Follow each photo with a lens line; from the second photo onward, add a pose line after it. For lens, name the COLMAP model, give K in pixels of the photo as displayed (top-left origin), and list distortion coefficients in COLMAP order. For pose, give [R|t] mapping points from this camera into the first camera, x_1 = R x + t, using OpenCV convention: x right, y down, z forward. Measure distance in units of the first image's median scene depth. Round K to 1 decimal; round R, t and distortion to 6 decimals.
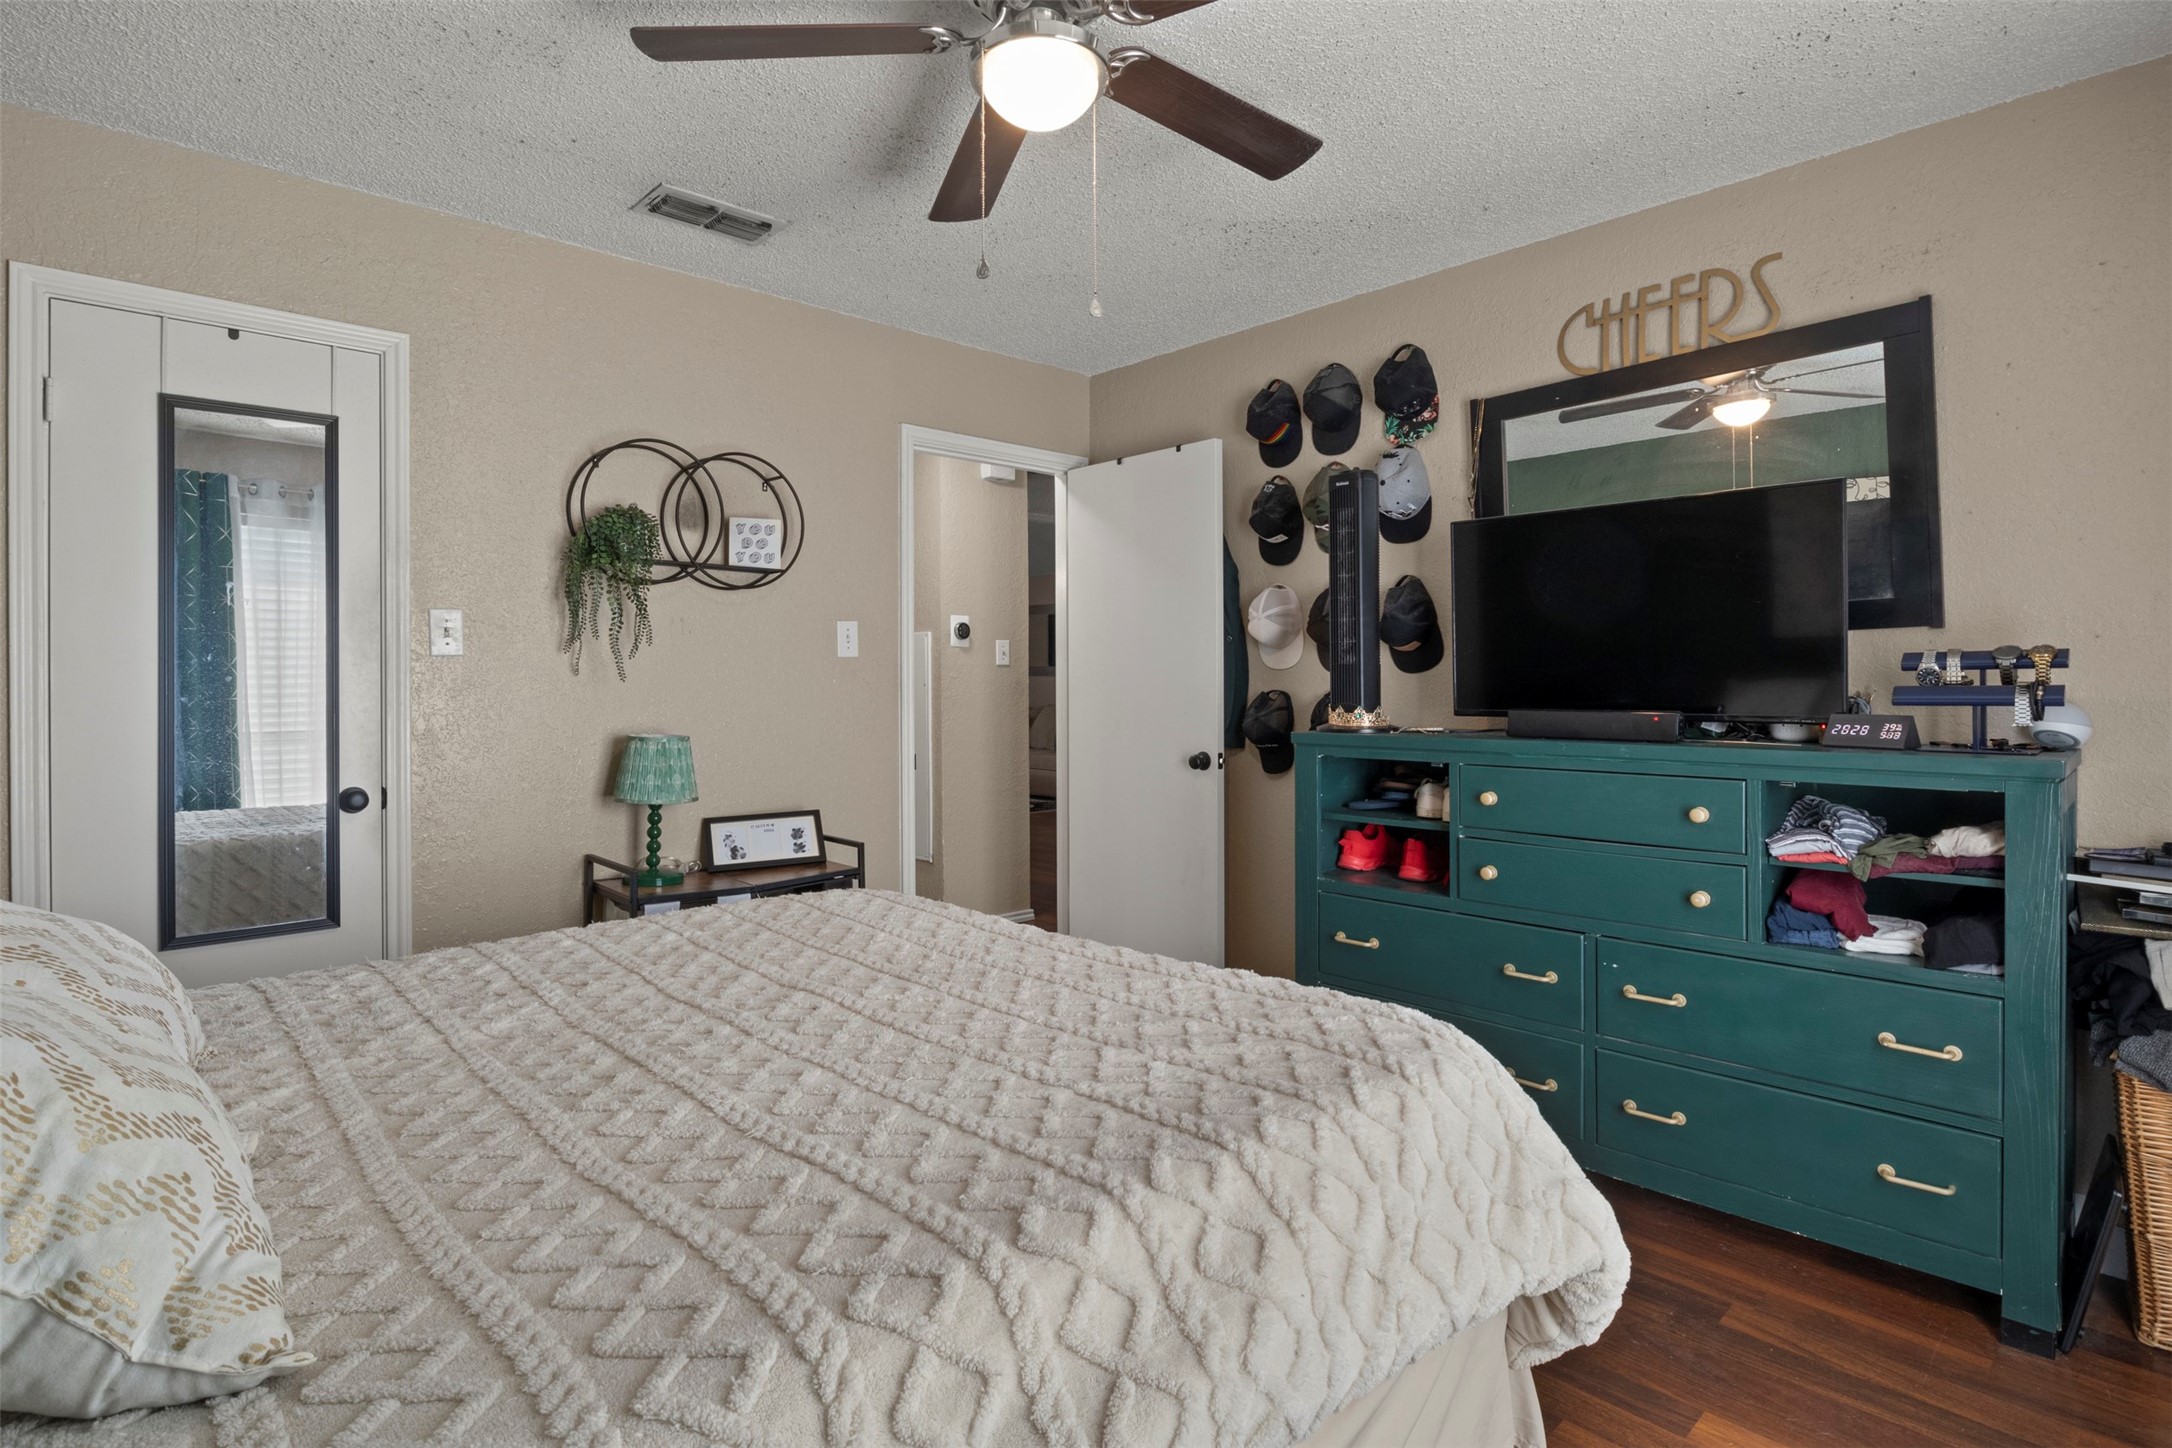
lens RADIAL K [[1095.4, 0, 1085.9], [0, 1095.4, 685.6], [0, 0, 1]] dist [-0.017365, -0.000549]
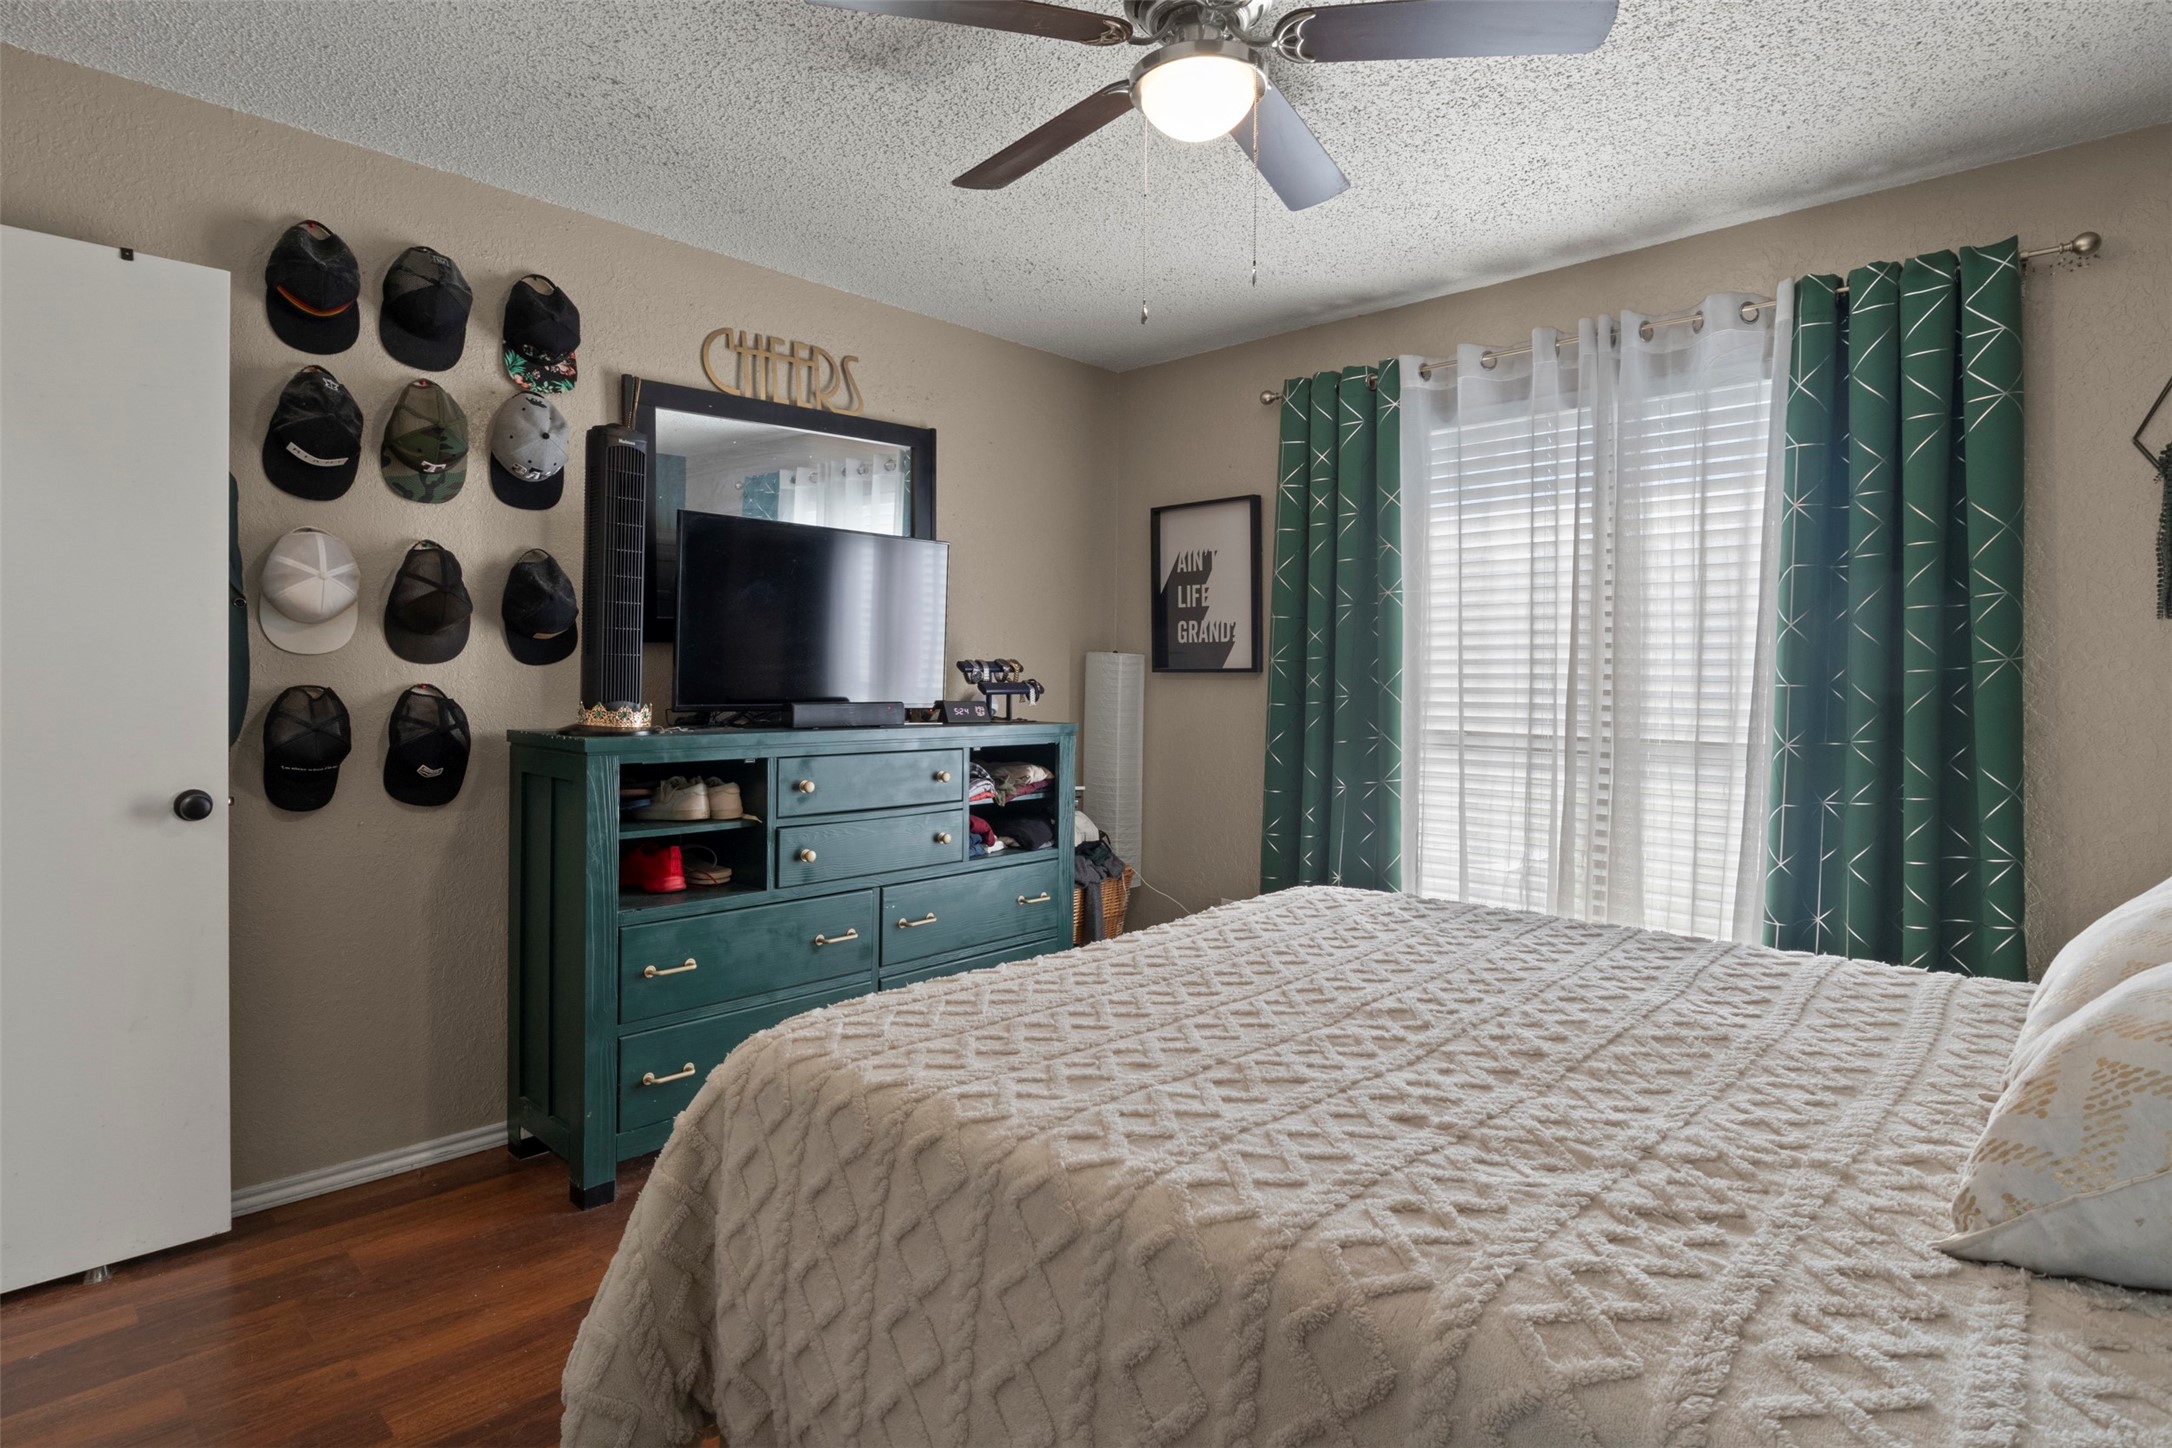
lens RADIAL K [[1095.4, 0, 1085.9], [0, 1095.4, 685.6], [0, 0, 1]] dist [-0.017365, -0.000549]
pose [[-0.046700, 0.000644, 0.998909, -0.576682], [-0.004321, 0.999990, -0.000847, 0.003500], [-0.998900, -0.004355, -0.046697, 0.629320]]
